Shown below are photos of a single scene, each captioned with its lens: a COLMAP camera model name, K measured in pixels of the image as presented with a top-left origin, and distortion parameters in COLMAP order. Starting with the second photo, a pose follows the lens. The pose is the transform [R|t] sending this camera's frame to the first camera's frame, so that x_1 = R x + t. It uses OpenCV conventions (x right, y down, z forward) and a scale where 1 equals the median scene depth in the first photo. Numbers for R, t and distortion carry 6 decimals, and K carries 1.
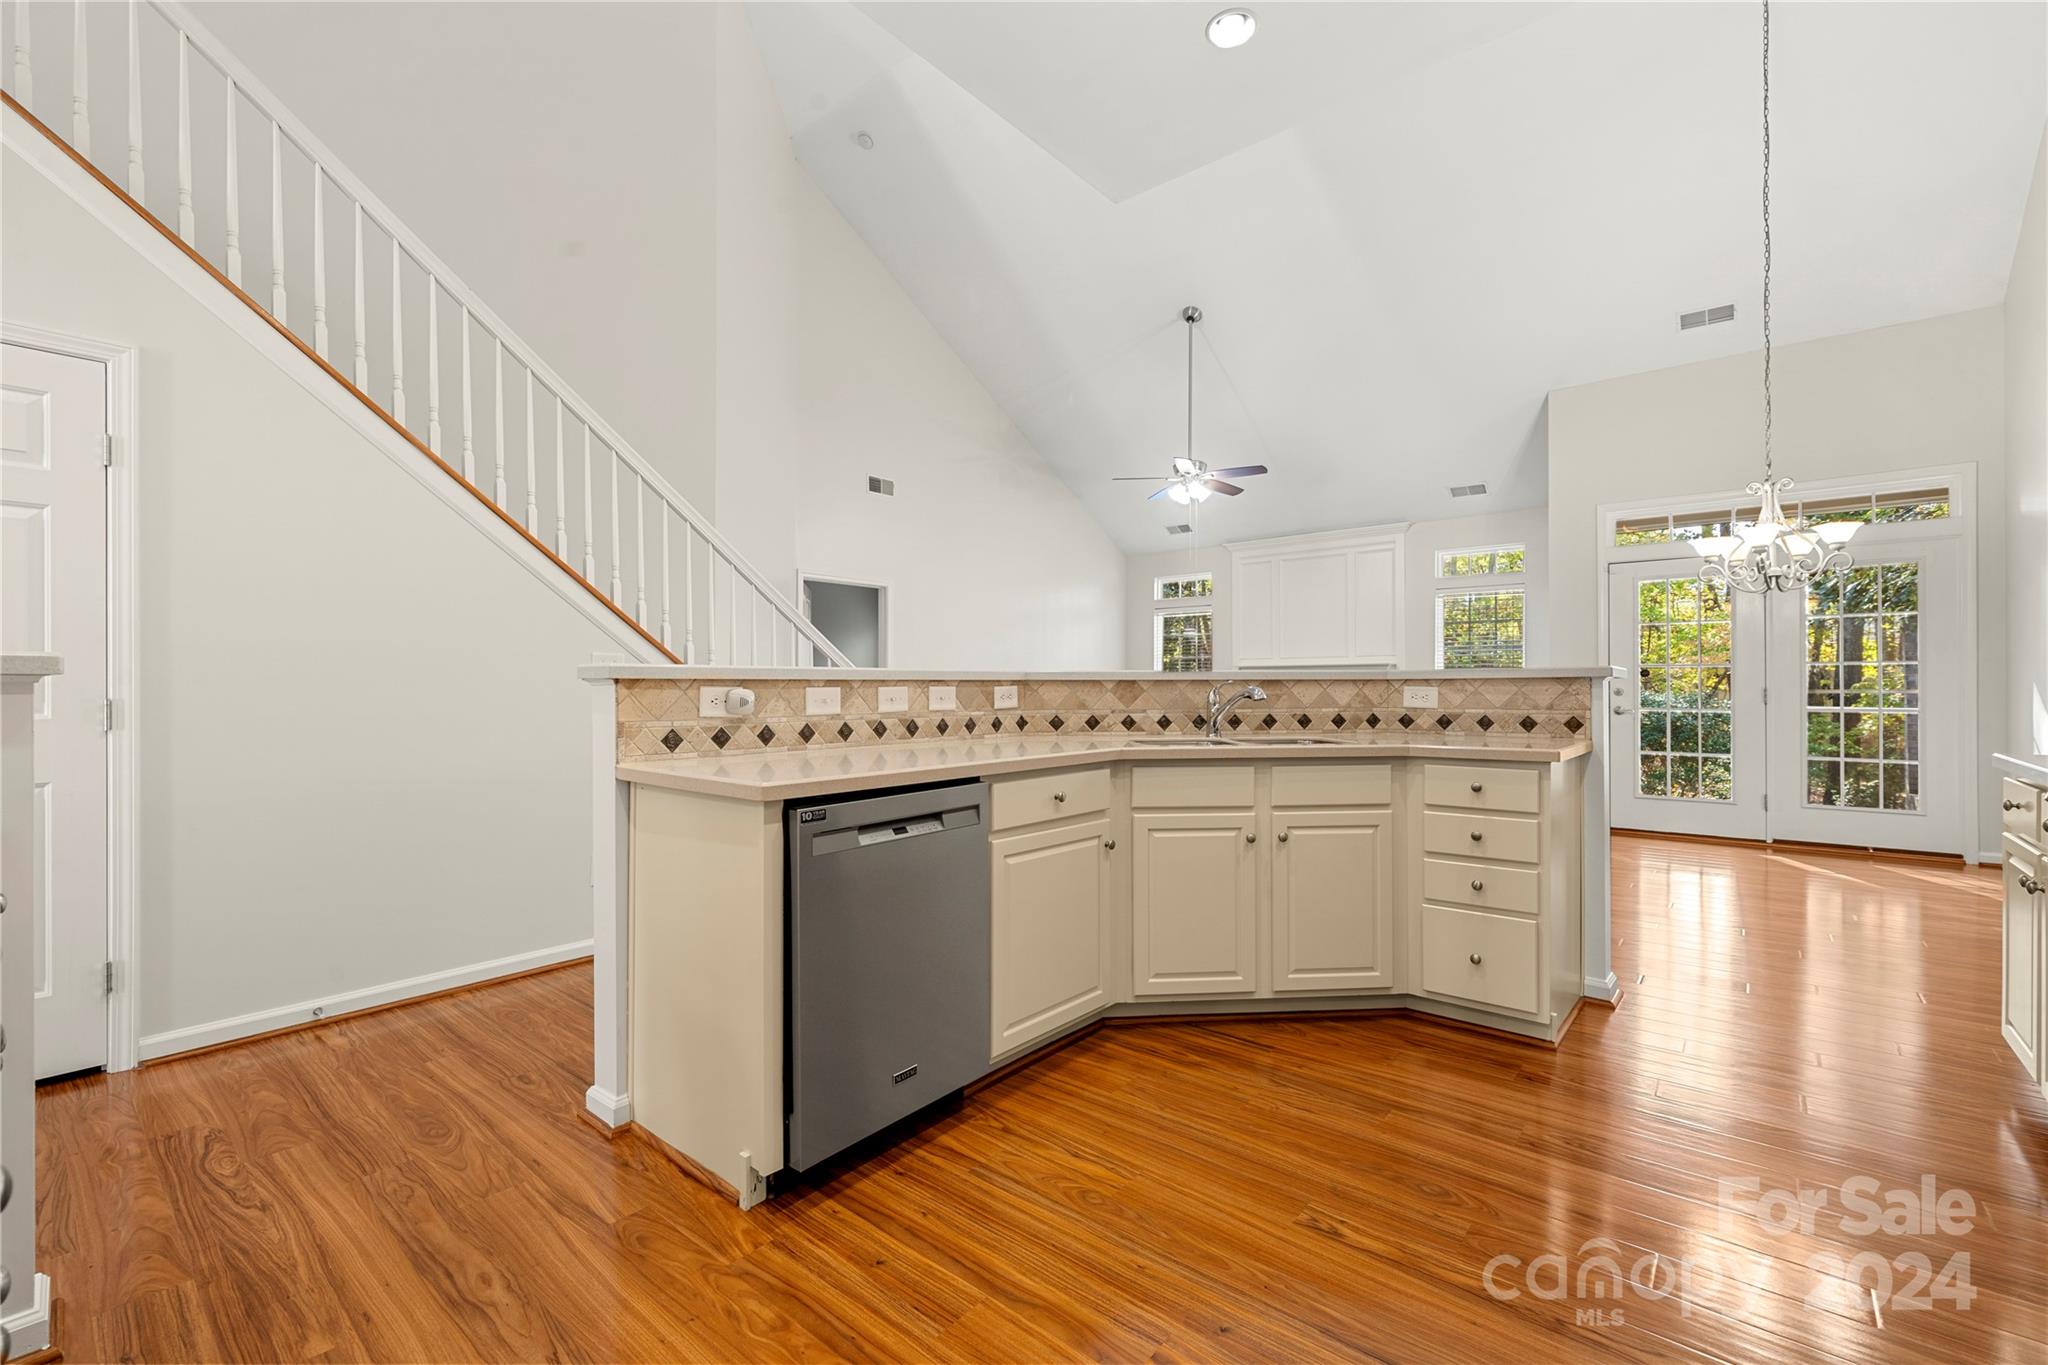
lens RADIAL K [[868.4, 0, 1013.9], [0, 868.4, 689.5], [0, 0, 1]] dist [-0.000396, 0.000071]
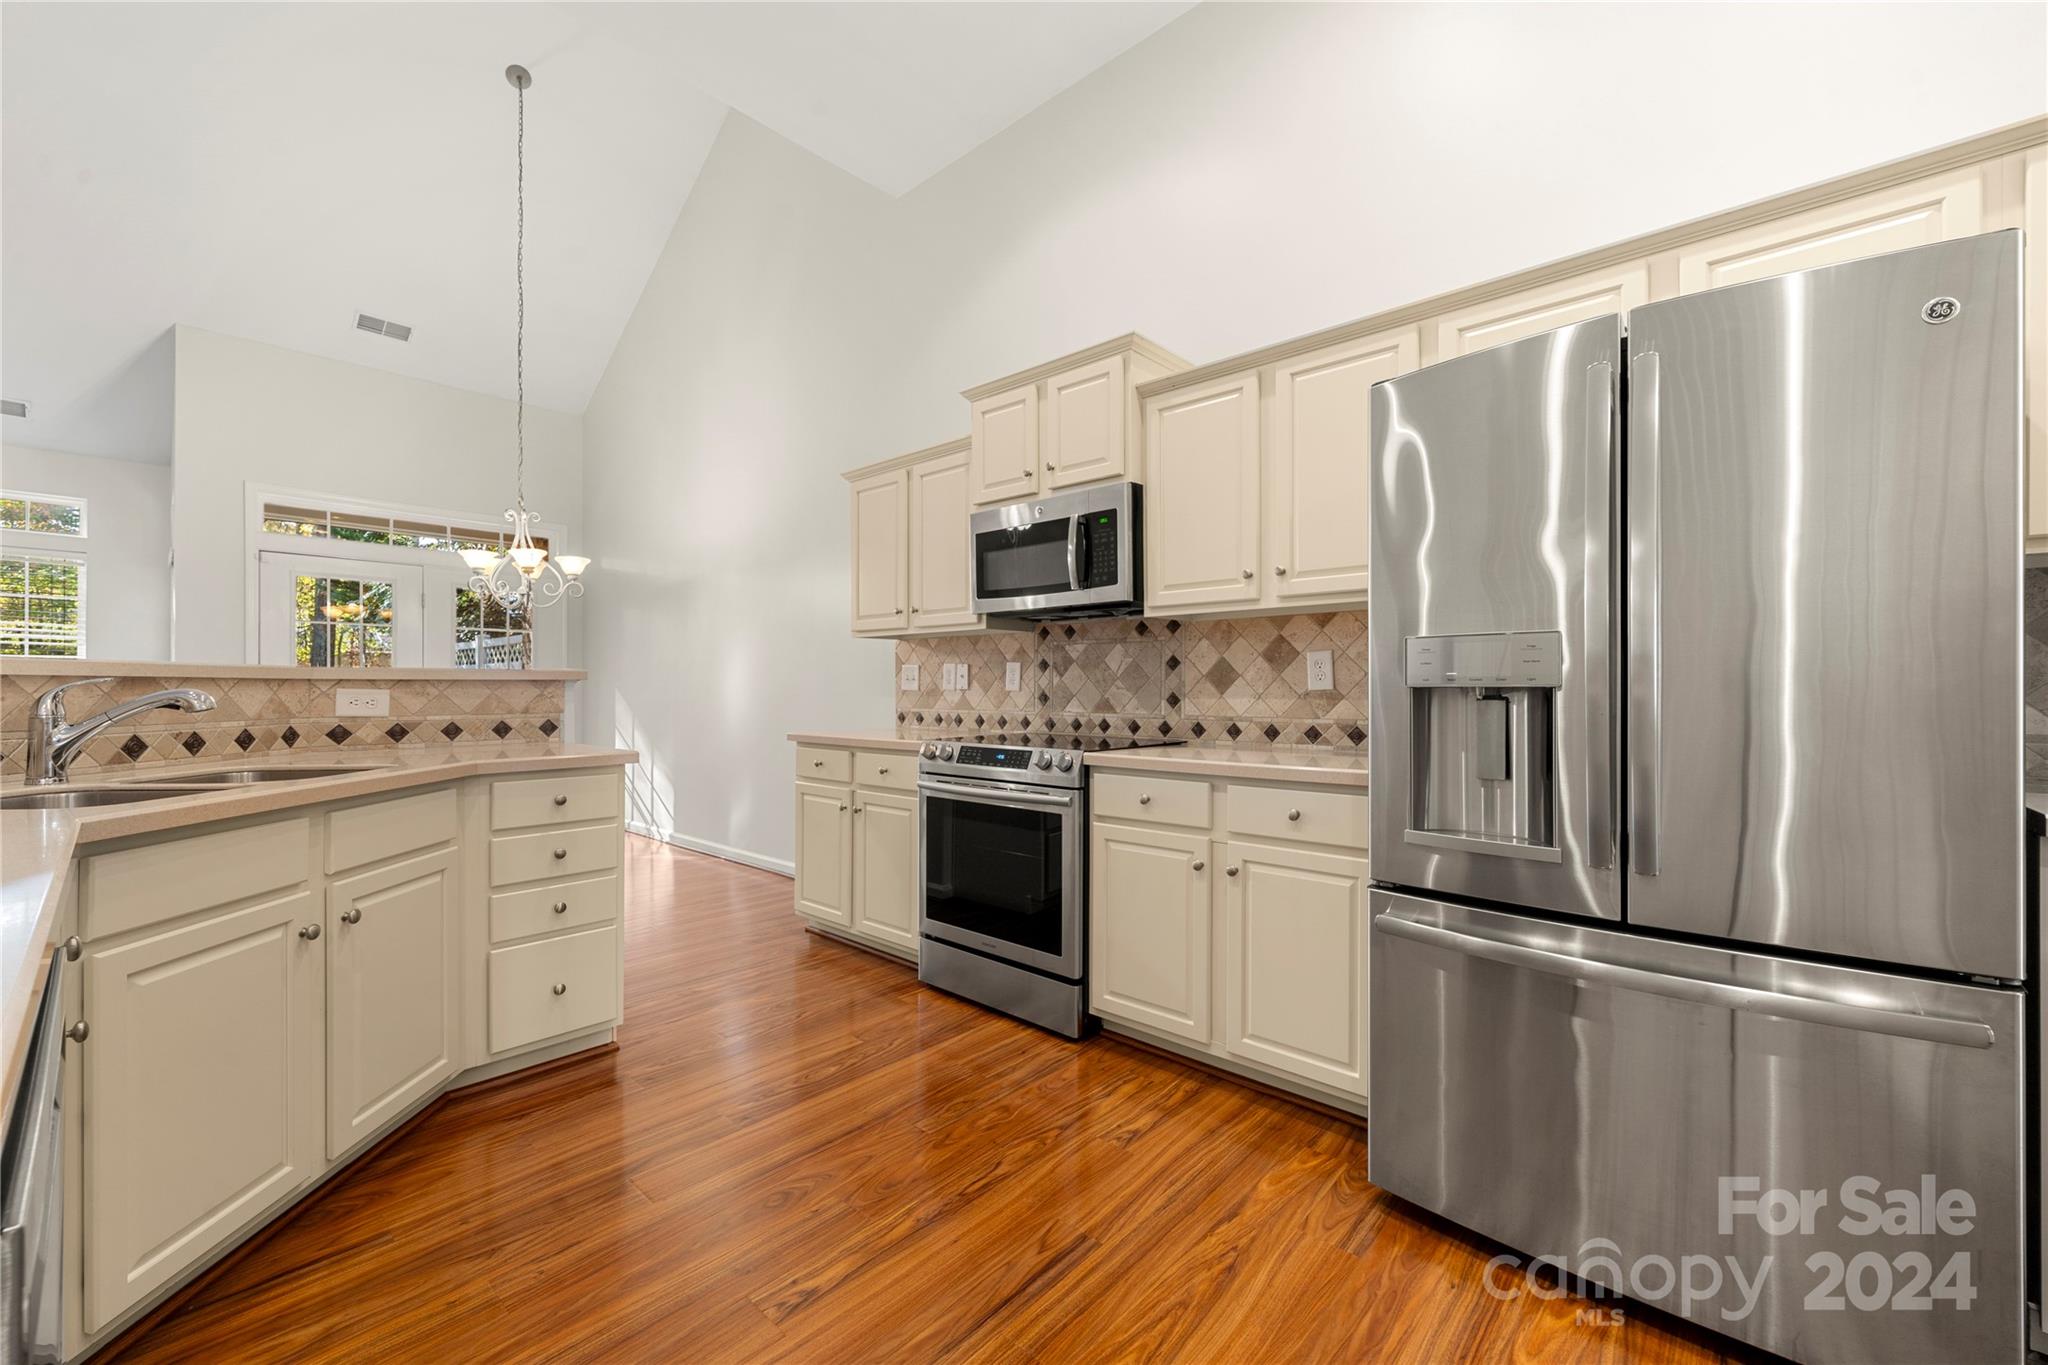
lens RADIAL K [[812.1, 0, 1028.4], [0, 812.1, 688.4], [0, 0, 1]] dist [0.001847, 0.000081]
pose [[0.029226, 0.002670, 0.999569, -0.248900], [0.001137, 0.999996, -0.002704, -0.001300], [-0.999572, 0.001215, 0.029222, 0.393690]]
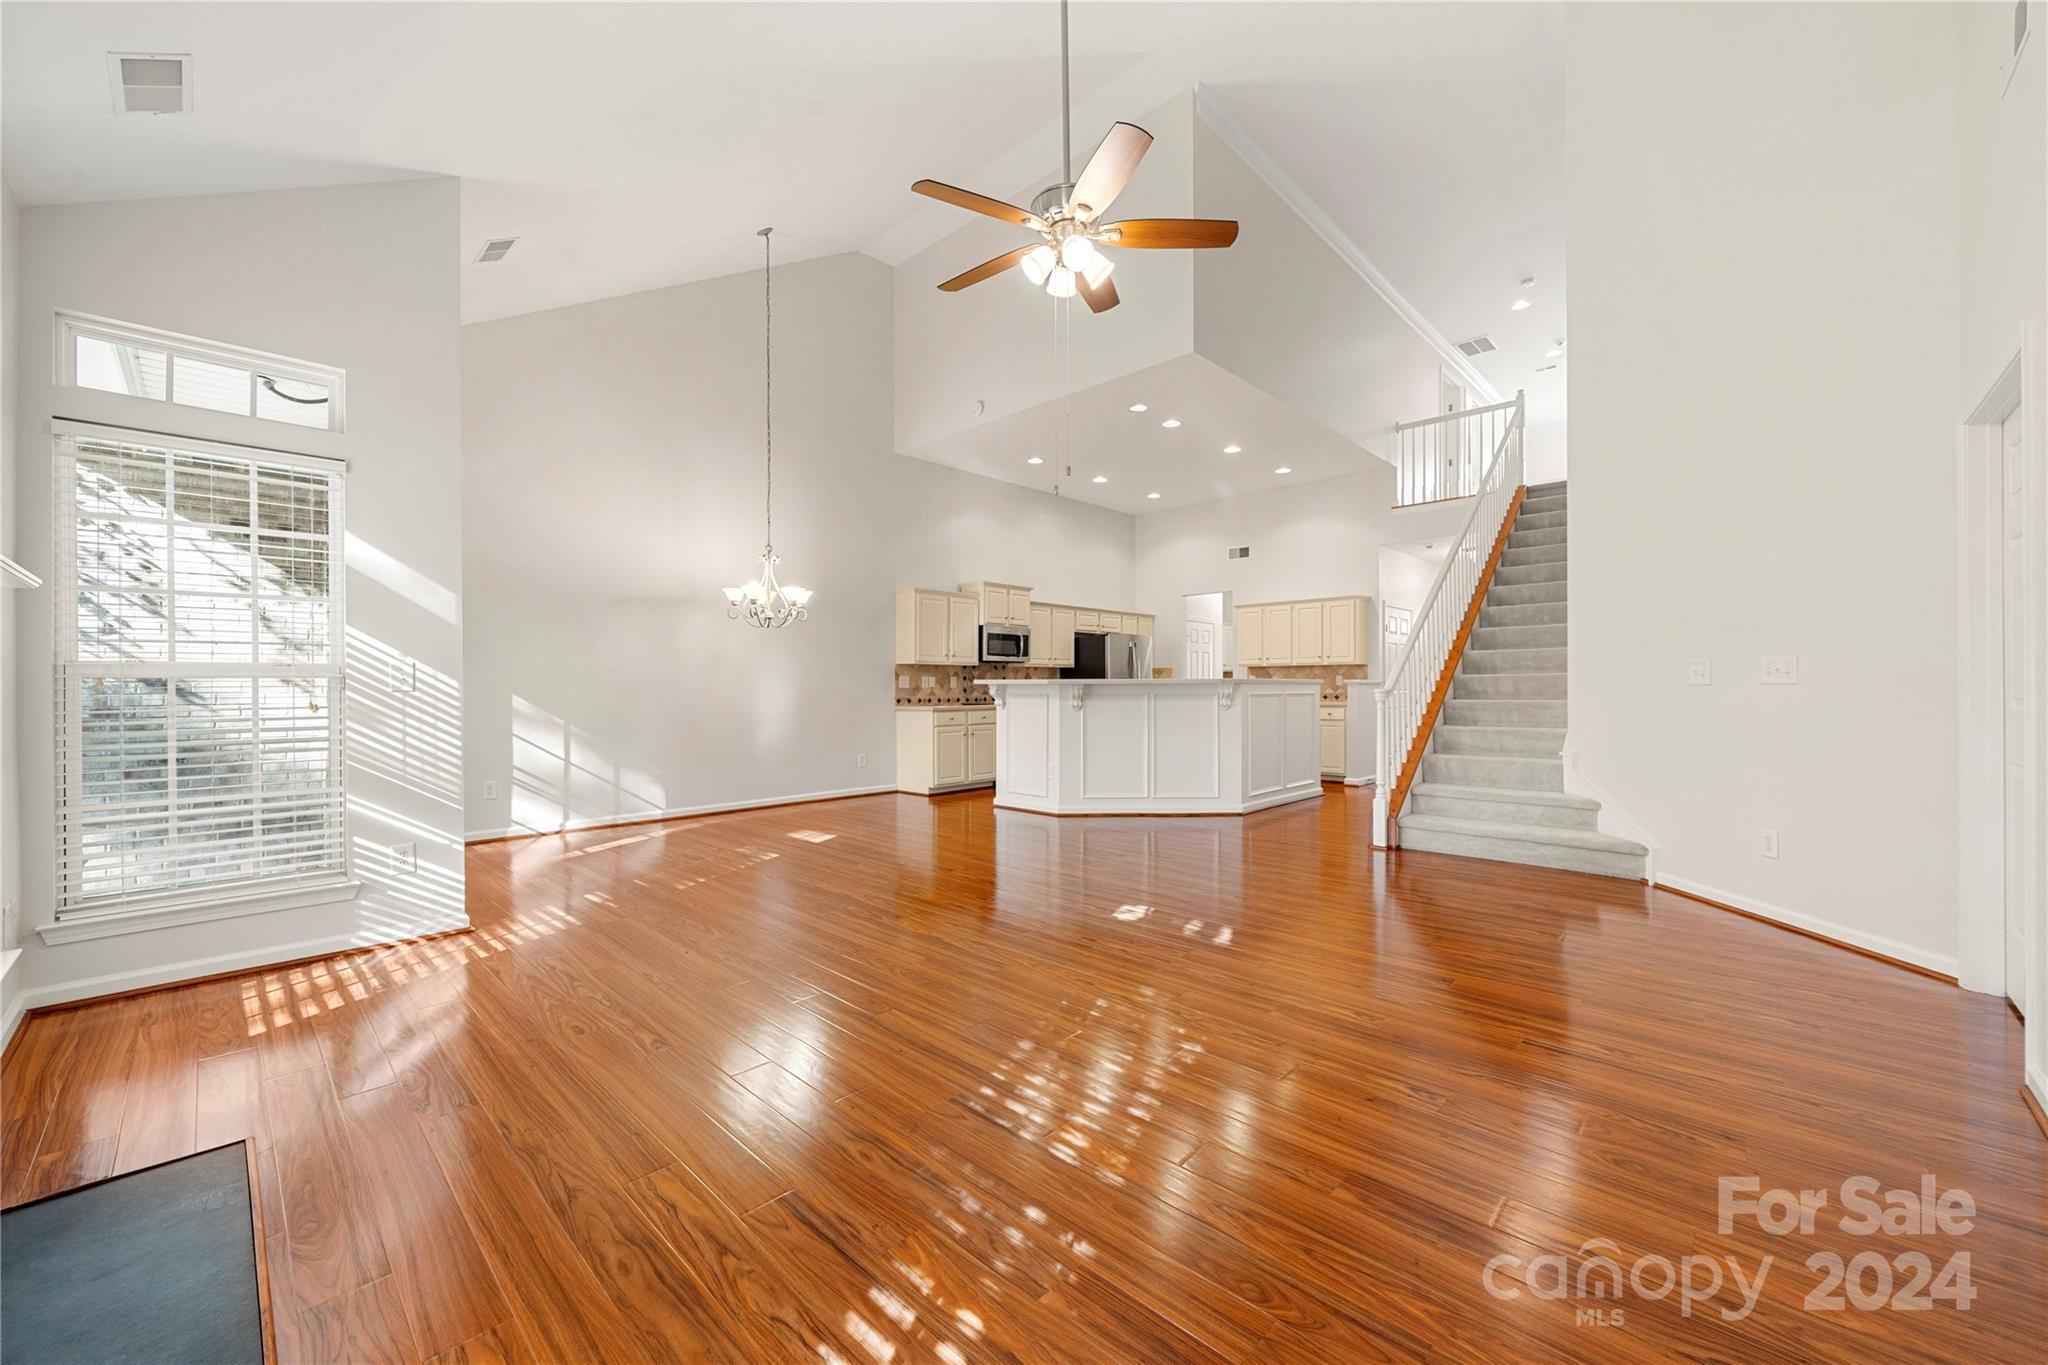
lens RADIAL K [[785.0, 0, 1024.5], [0, 785.0, 688.5], [0, 0, 1]] dist [-0.001370, -0.000253]
pose [[-0.998159, 0.008266, 0.060080, 0.437343], [0.008283, 0.999966, 0.000036, 0.002925], [-0.060078, 0.000534, -0.998194, 3.151661]]
